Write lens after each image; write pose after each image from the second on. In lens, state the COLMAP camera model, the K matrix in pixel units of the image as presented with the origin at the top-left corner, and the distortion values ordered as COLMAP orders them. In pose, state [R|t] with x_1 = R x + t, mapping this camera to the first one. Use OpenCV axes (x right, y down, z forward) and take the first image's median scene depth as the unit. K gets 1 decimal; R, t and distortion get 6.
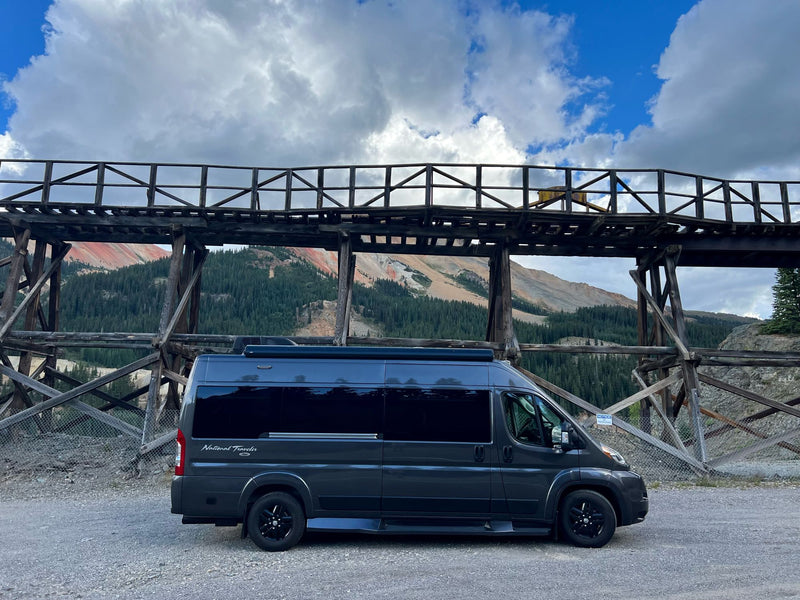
lens RADIAL K [[624.9, 0, 400.0], [0, 624.9, 300.0], [0, 0, 1]] dist [0.005391, 0.002305]
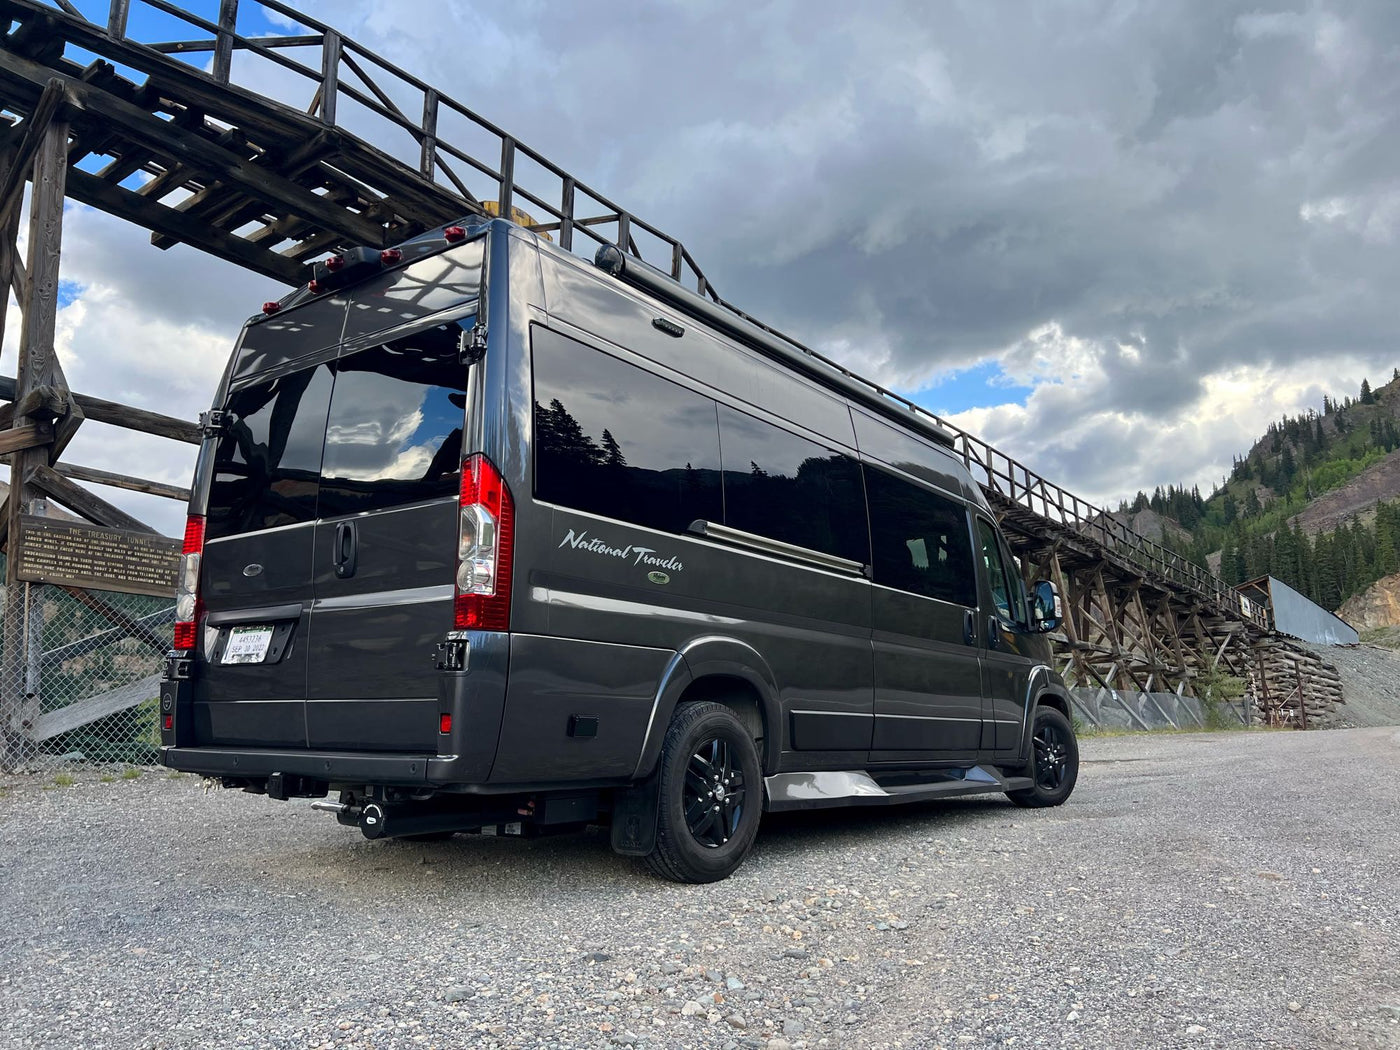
lens RADIAL K [[1093.6, 0, 700.0], [0, 1093.6, 525.0], [0, 0, 1]] dist [0.005391, 0.002305]
pose [[0.603050, 0.147536, 0.783941, -0.657980], [-0.144375, 0.986704, -0.074635, 0.257062], [-0.784529, -0.068173, 0.616333, 0.650796]]
